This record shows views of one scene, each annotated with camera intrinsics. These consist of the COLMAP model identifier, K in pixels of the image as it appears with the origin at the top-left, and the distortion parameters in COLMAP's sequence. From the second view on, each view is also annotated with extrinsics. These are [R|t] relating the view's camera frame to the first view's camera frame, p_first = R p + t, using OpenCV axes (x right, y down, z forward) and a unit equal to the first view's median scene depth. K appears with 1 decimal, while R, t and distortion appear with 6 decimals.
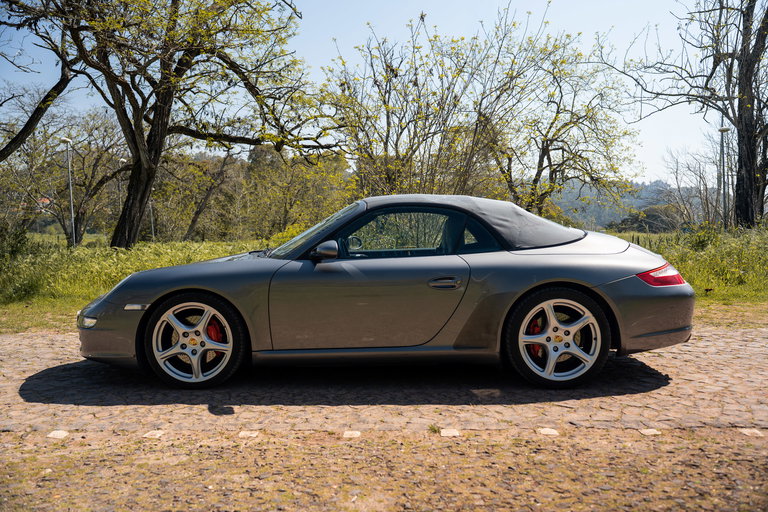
lens RADIAL K [[733.4, 0, 383.7], [0, 733.4, 255.8], [0, 0, 1]] dist [-0.007951, 0.000000]
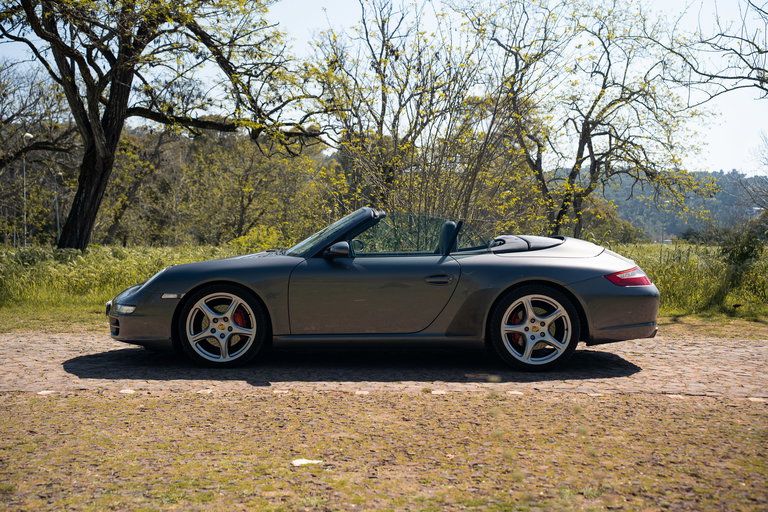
lens RADIAL K [[1013.3, 0, 382.3], [0, 1013.3, 254.8], [0, 0, 1]] dist [0.156076, 0.000000]
pose [[0.999803, 0.017388, 0.009567, -0.007143], [-0.017232, 0.999721, -0.016186, 0.007744], [-0.009846, 0.016018, 0.999823, -0.189275]]
